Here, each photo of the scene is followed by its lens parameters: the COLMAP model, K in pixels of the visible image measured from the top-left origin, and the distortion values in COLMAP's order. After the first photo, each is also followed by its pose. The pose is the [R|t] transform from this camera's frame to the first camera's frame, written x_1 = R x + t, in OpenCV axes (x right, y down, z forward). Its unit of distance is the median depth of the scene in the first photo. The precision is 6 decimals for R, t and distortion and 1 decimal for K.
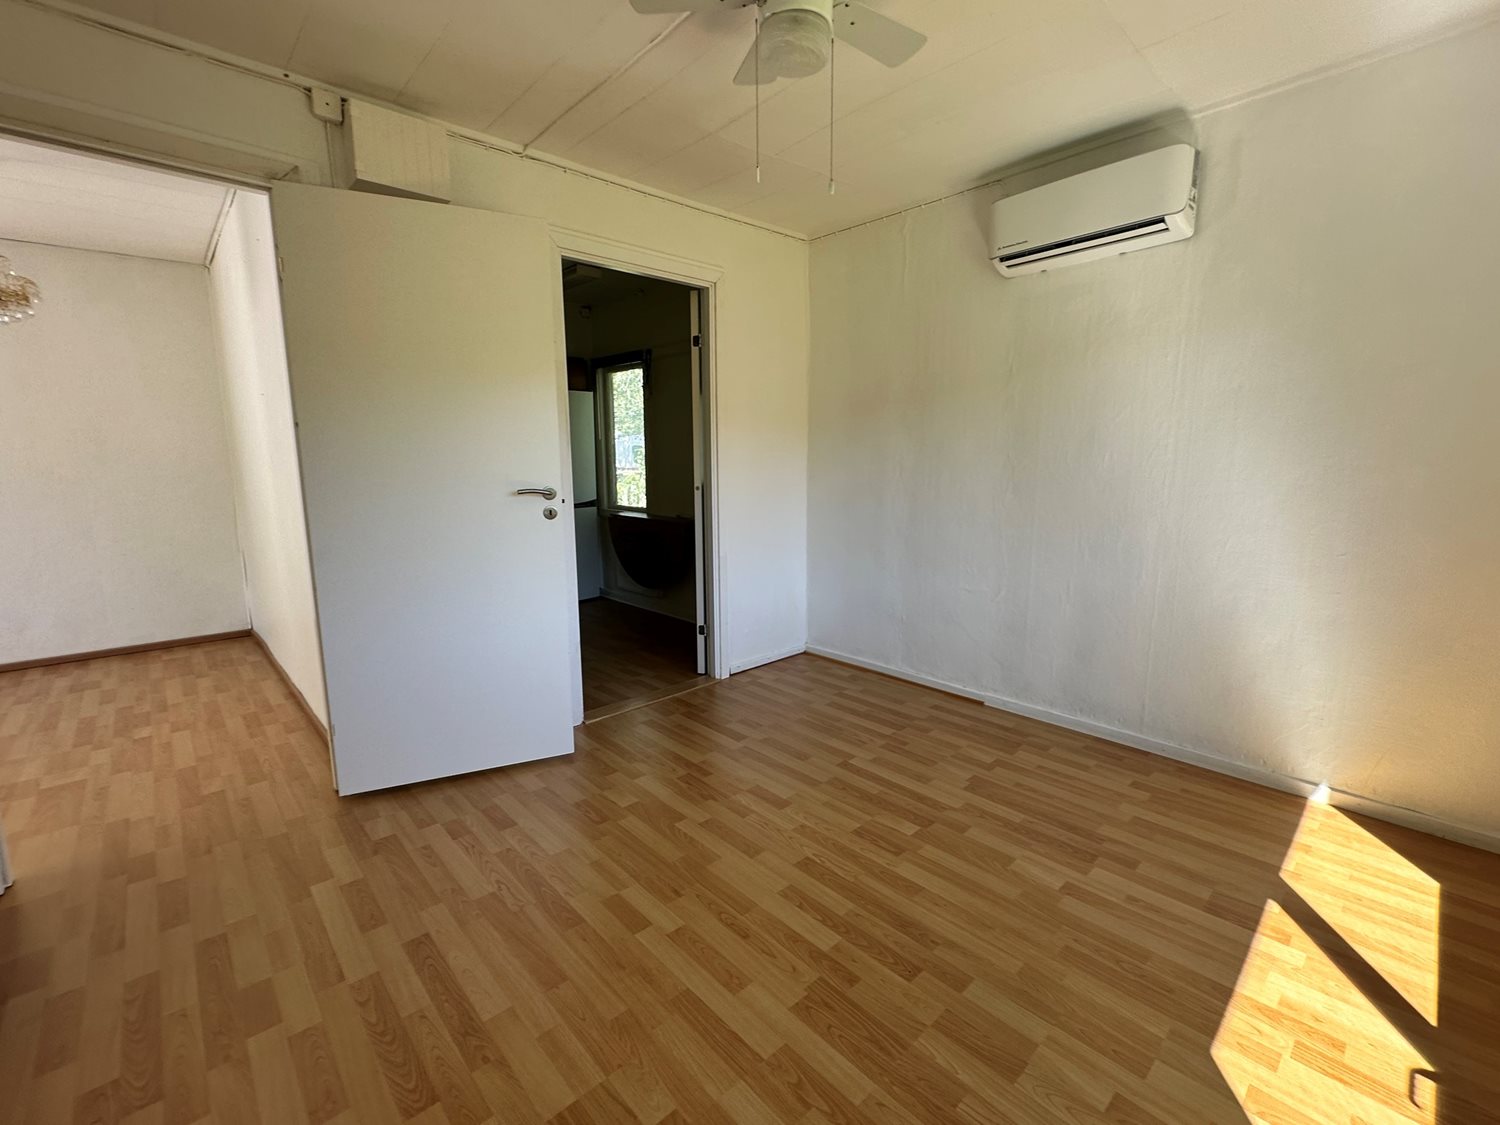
lens RADIAL K [[649.8, 0, 750.0], [0, 649.8, 562.5], [0, 0, 1]] dist [-0.003296, 0.000589]
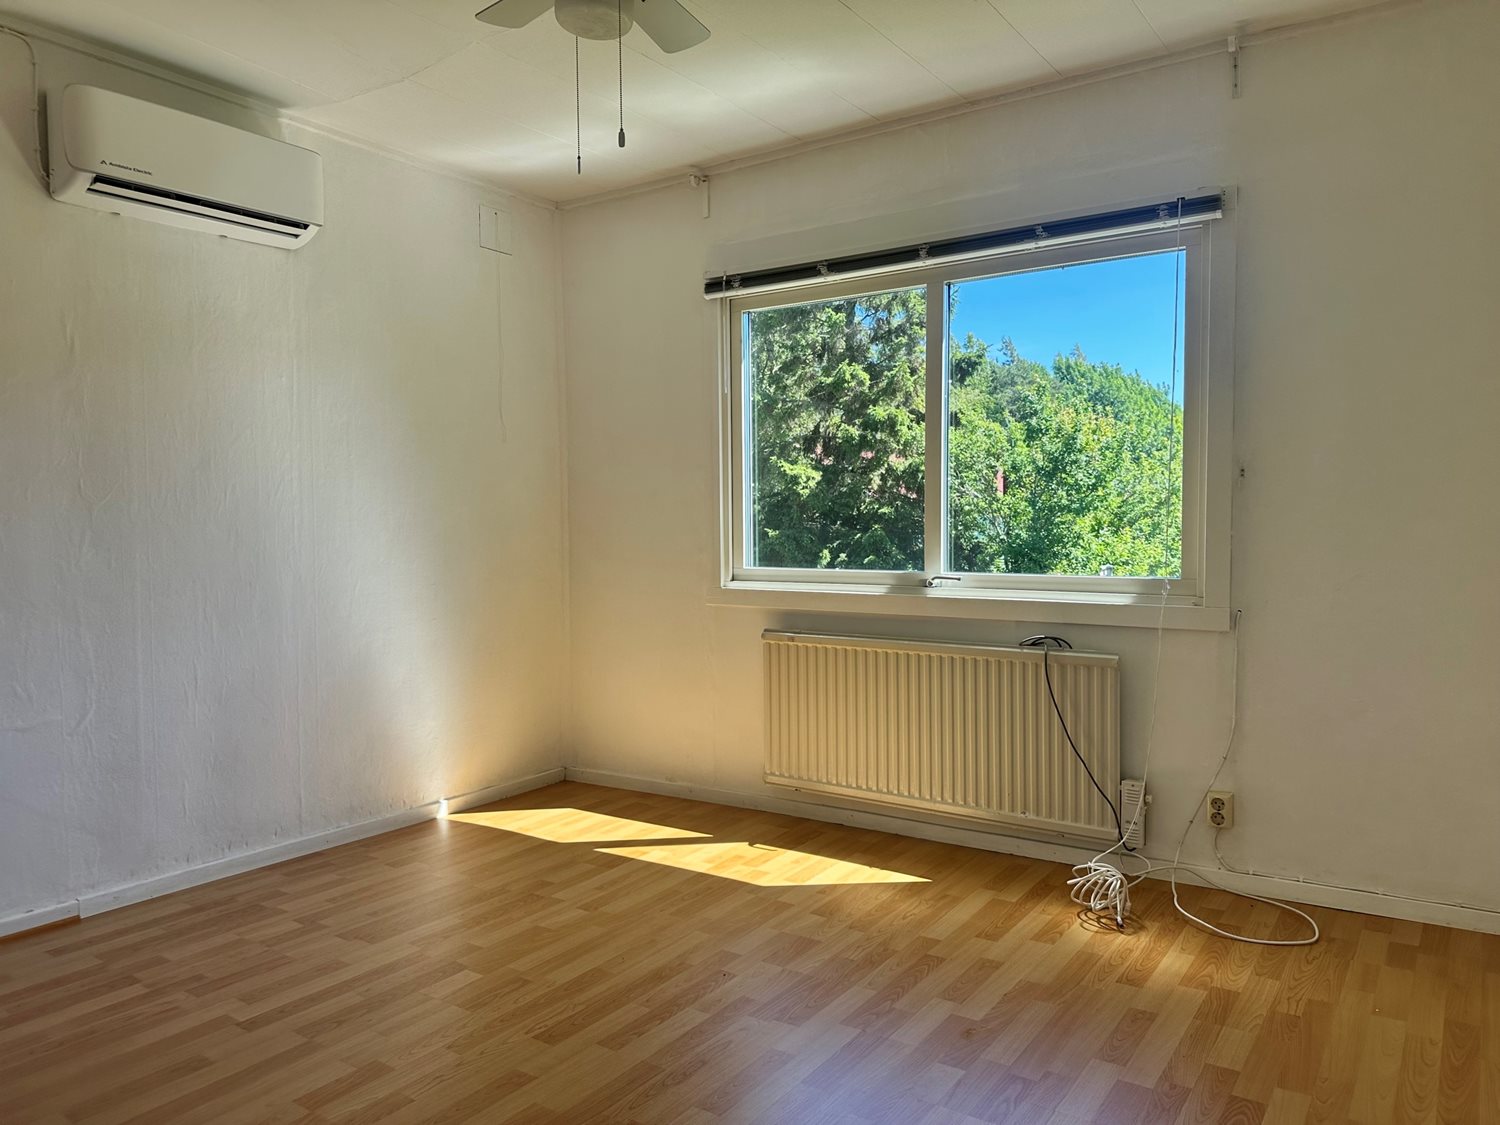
lens RADIAL K [[1050.2, 0, 750.0], [0, 1050.2, 562.5], [0, 0, 1]] dist [-0.003881, -0.007243]
pose [[-0.218135, -0.027484, 0.975532, -0.848654], [0.167675, 0.983684, 0.065206, -0.064941], [-0.961406, 0.177796, -0.209968, 0.751625]]
